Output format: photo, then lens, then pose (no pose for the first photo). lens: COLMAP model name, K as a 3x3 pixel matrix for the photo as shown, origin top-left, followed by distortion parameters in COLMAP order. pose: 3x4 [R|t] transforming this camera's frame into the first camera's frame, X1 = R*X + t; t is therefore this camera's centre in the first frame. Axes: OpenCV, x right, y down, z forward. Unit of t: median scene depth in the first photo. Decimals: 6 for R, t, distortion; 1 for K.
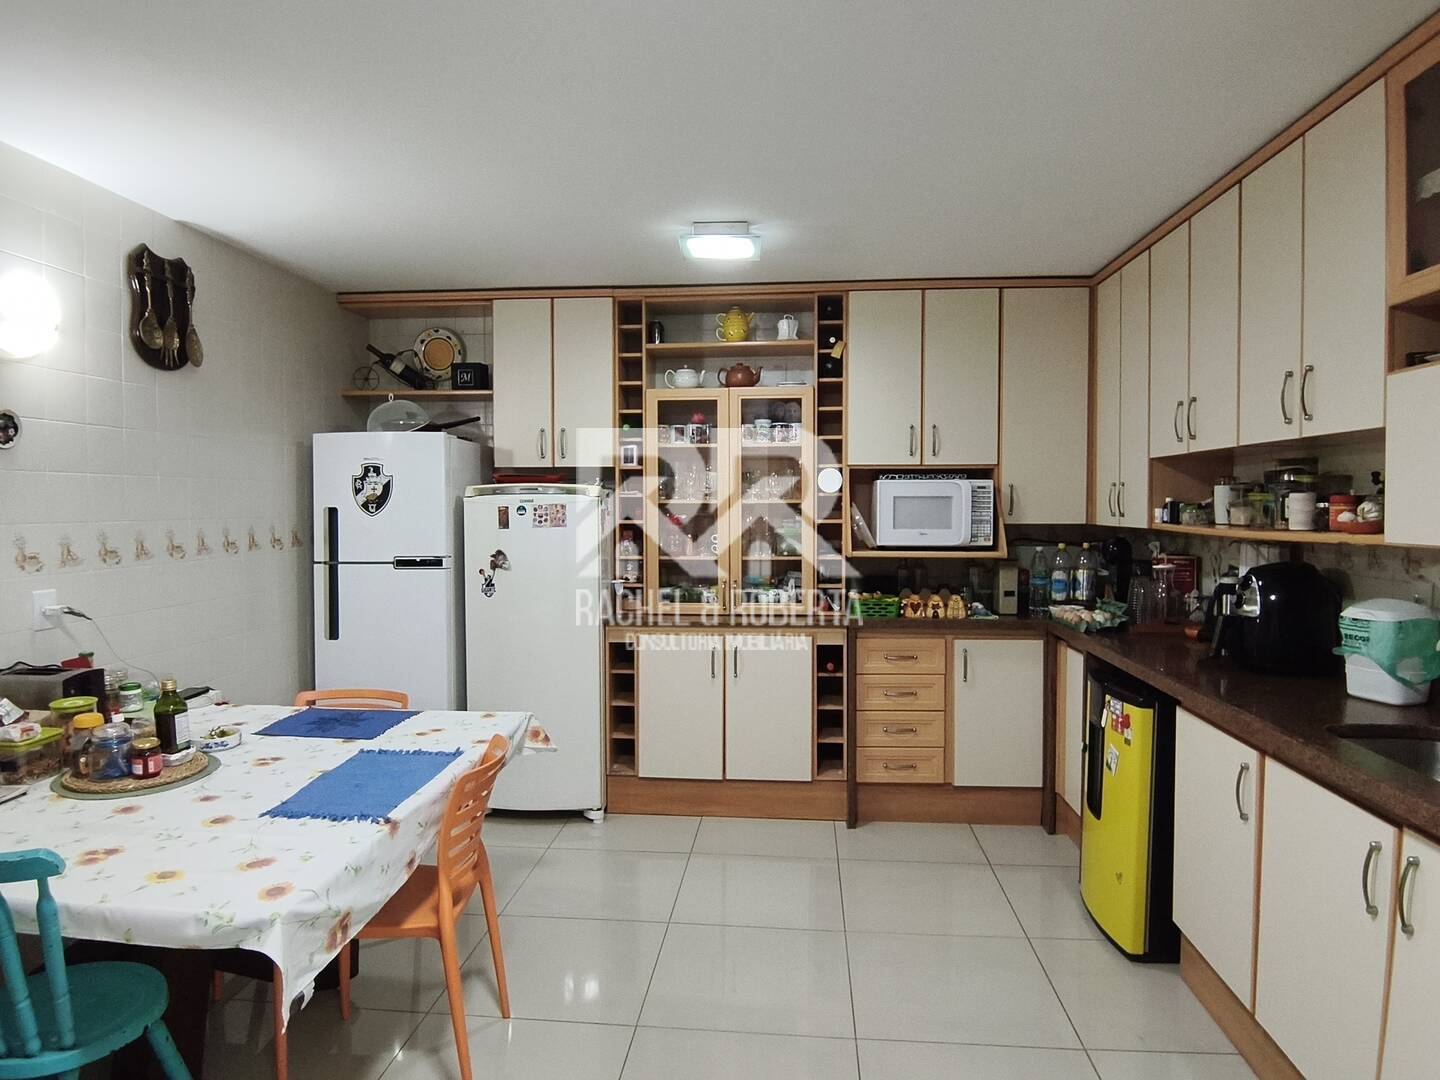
lens RADIAL K [[872.1, 0, 717.5], [0, 872.1, 538.1], [0, 0, 1]] dist [-0.014711, -0.006156]
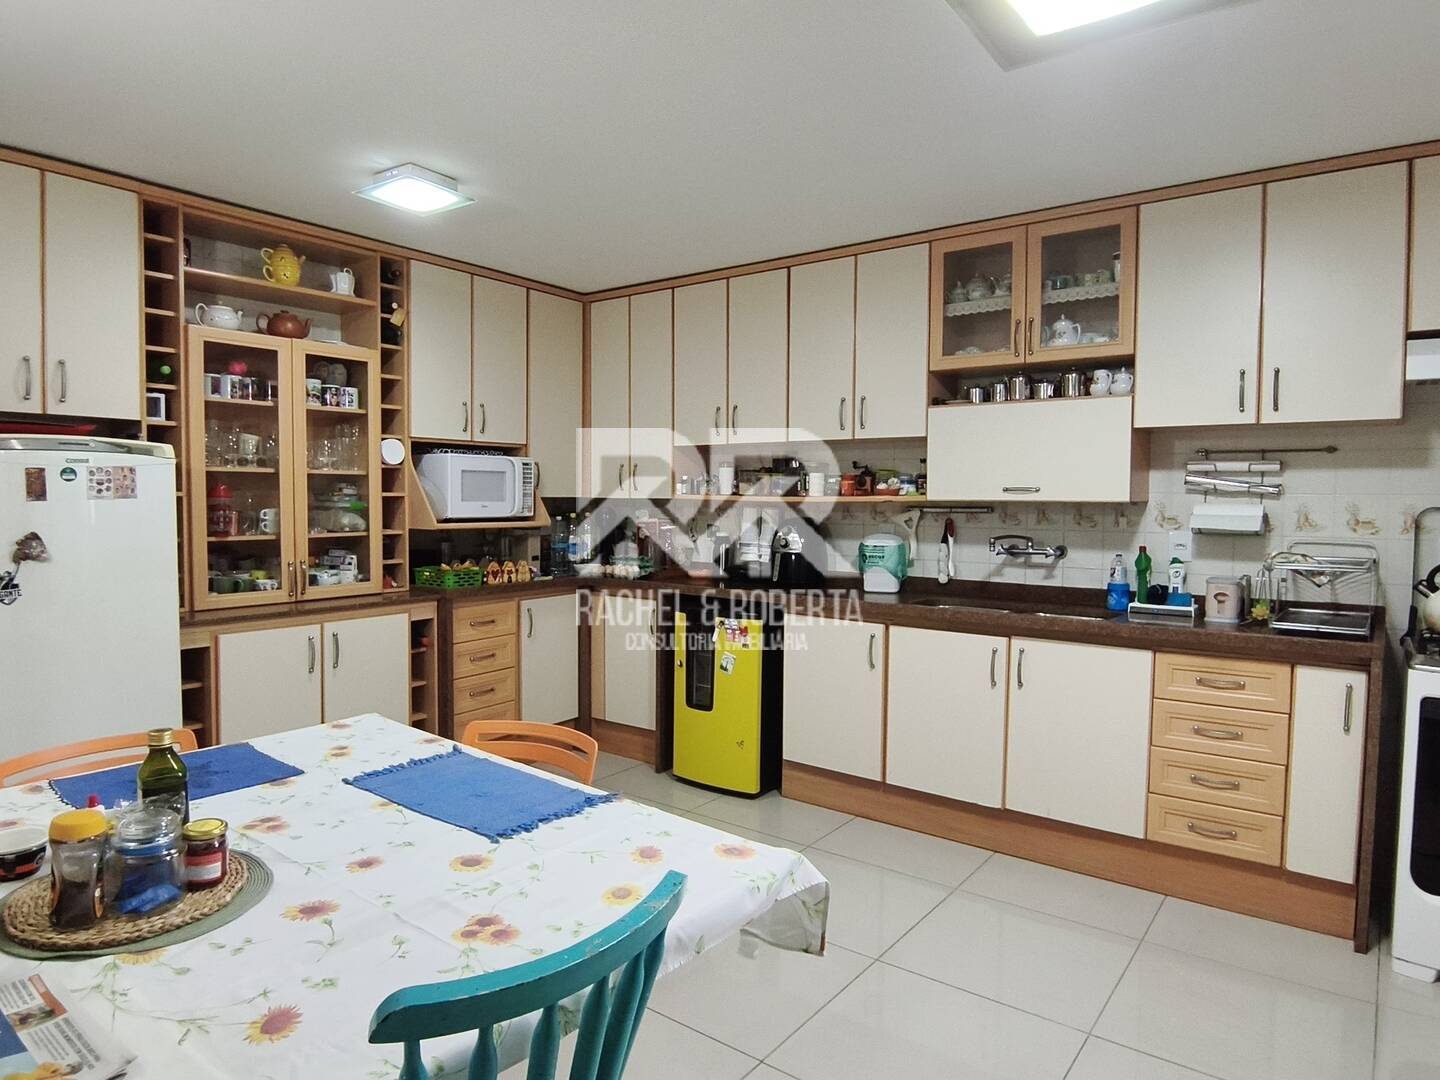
lens RADIAL K [[872.1, 0, 712.4], [0, 872.1, 541.6], [0, 0, 1]] dist [-0.014711, -0.006156]
pose [[0.535144, -0.039032, 0.843859, -0.529035], [0.025639, 0.999222, 0.029959, 0.014216], [-0.844372, 0.005603, 0.535728, 0.200334]]
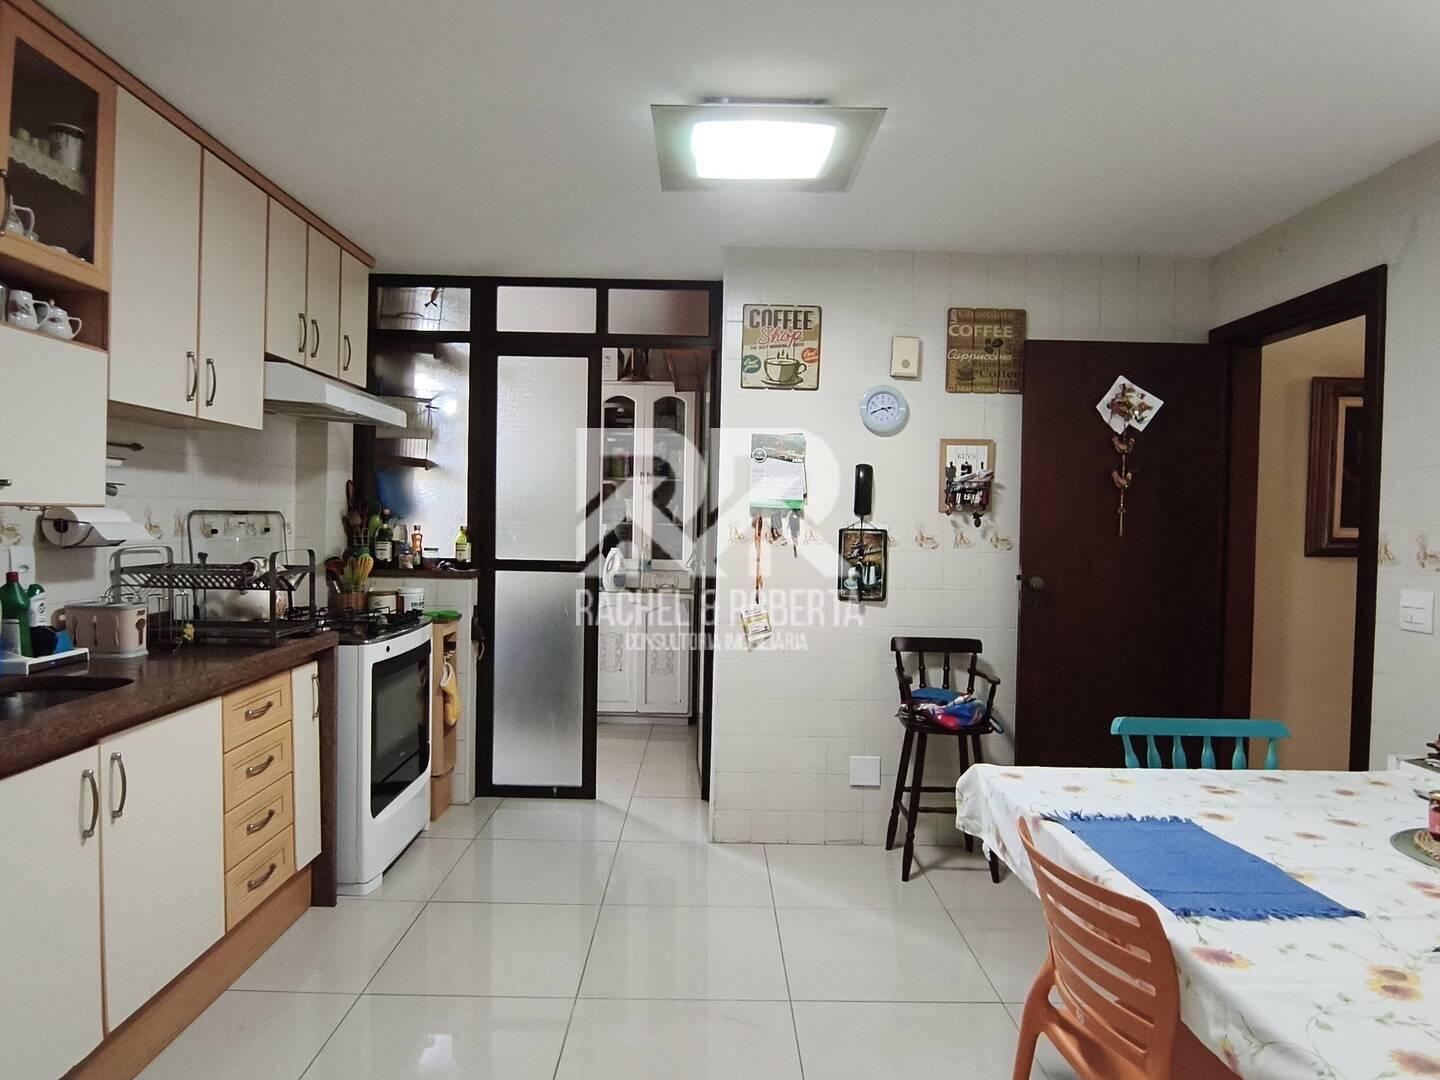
lens RADIAL K [[872.1, 0, 718.3], [0, 872.1, 533.2], [0, 0, 1]] dist [-0.014711, -0.006156]
pose [[-0.995477, -0.017716, -0.093341, 0.032513], [-0.023214, 0.998038, 0.058153, -0.013817], [0.092128, 0.060057, -0.993934, 0.911566]]
